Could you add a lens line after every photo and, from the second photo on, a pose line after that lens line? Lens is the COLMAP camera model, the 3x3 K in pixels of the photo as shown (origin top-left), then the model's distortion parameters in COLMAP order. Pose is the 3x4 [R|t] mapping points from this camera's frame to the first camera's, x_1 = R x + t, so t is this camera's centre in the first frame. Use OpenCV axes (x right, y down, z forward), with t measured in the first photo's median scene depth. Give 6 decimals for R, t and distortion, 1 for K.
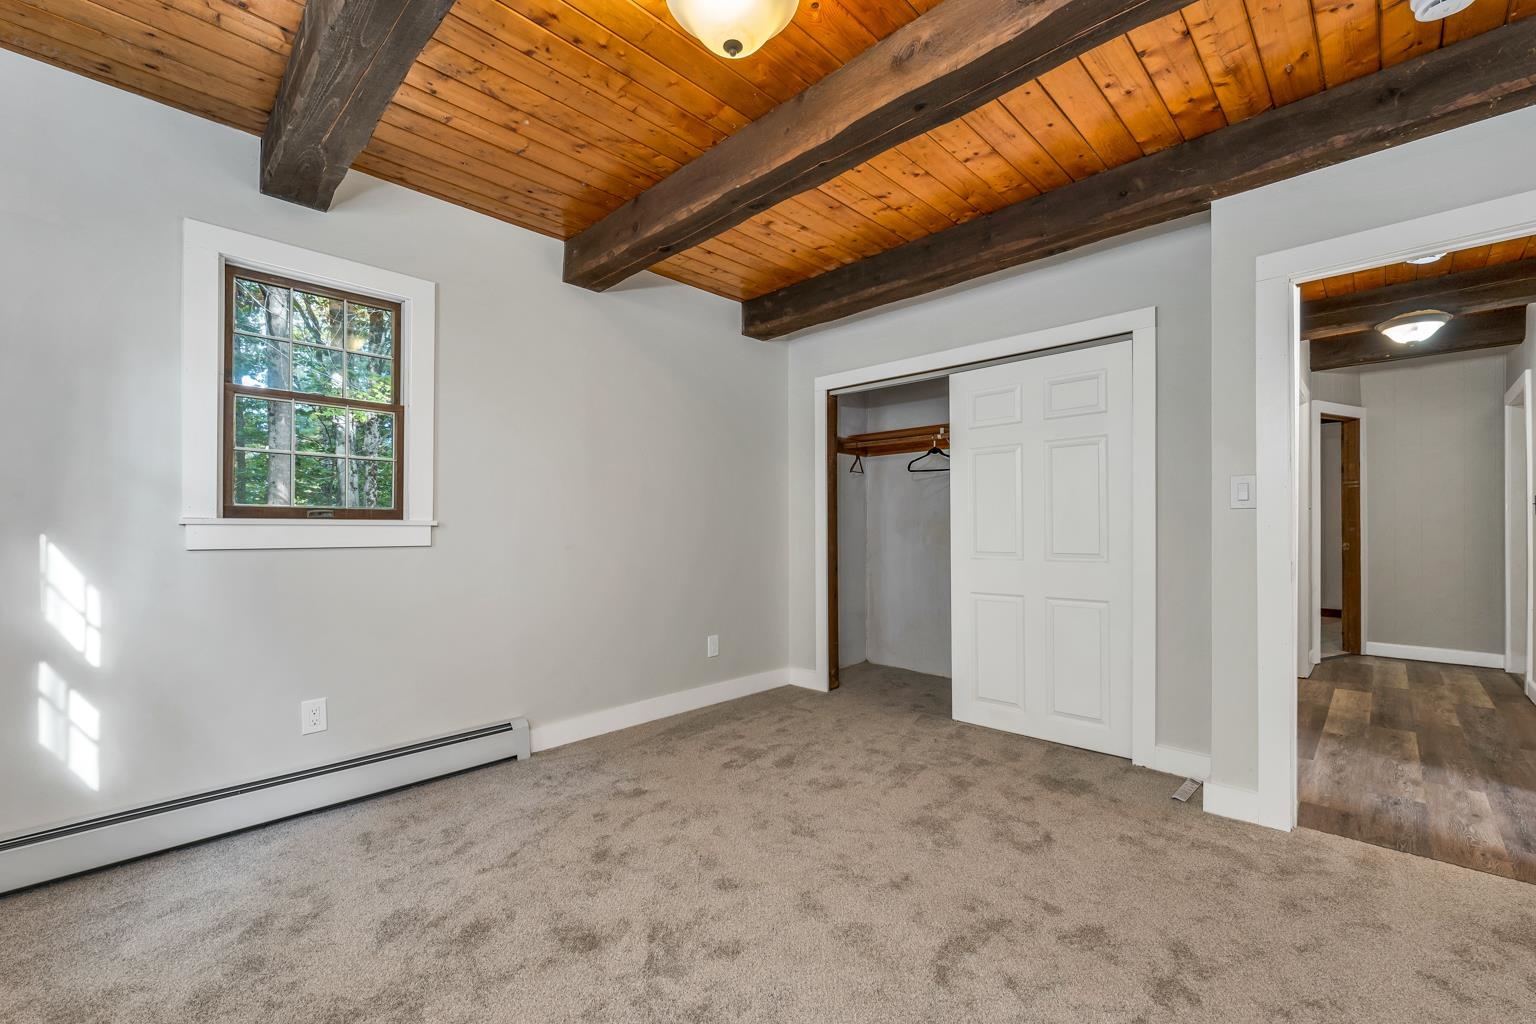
lens RADIAL K [[641.3, 0, 767.0], [0, 641.3, 524.7], [0, 0, 1]] dist [-0.000474, 0.000021]
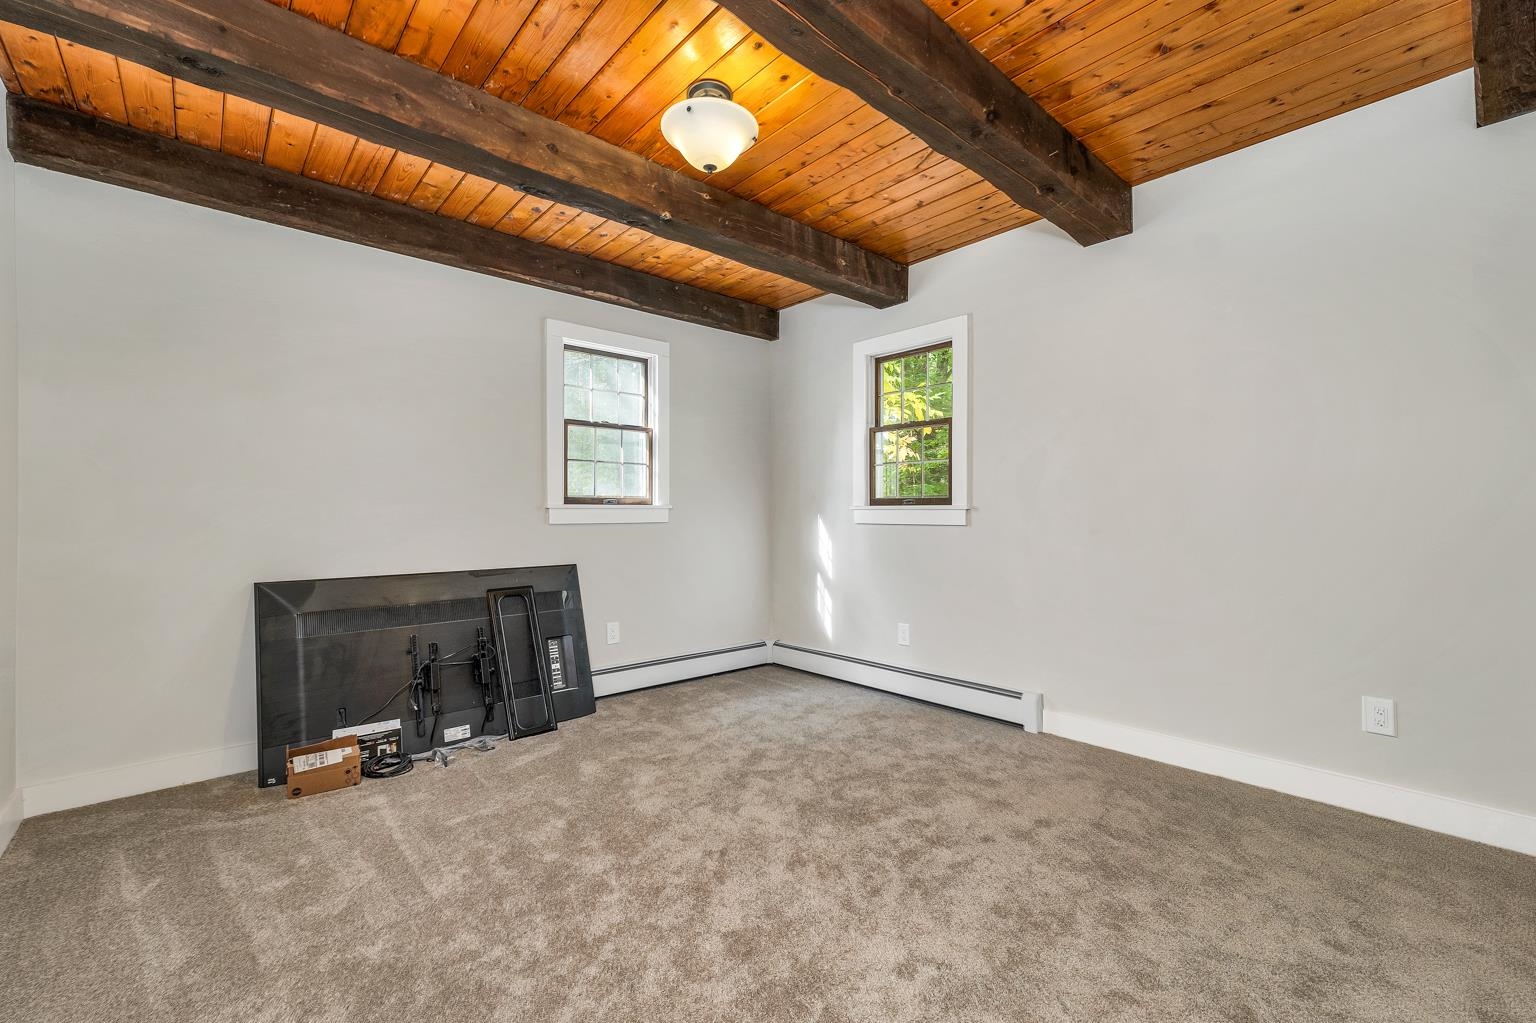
lens RADIAL K [[645.4, 0, 820.6], [0, 645.4, 507.2], [0, 0, 1]] dist [-0.000959, -0.000129]
pose [[-0.025409, -0.003778, -0.999670, 0.756992], [0.007146, 0.999967, -0.003961, -0.000125], [0.999652, -0.007244, -0.025381, 0.761877]]
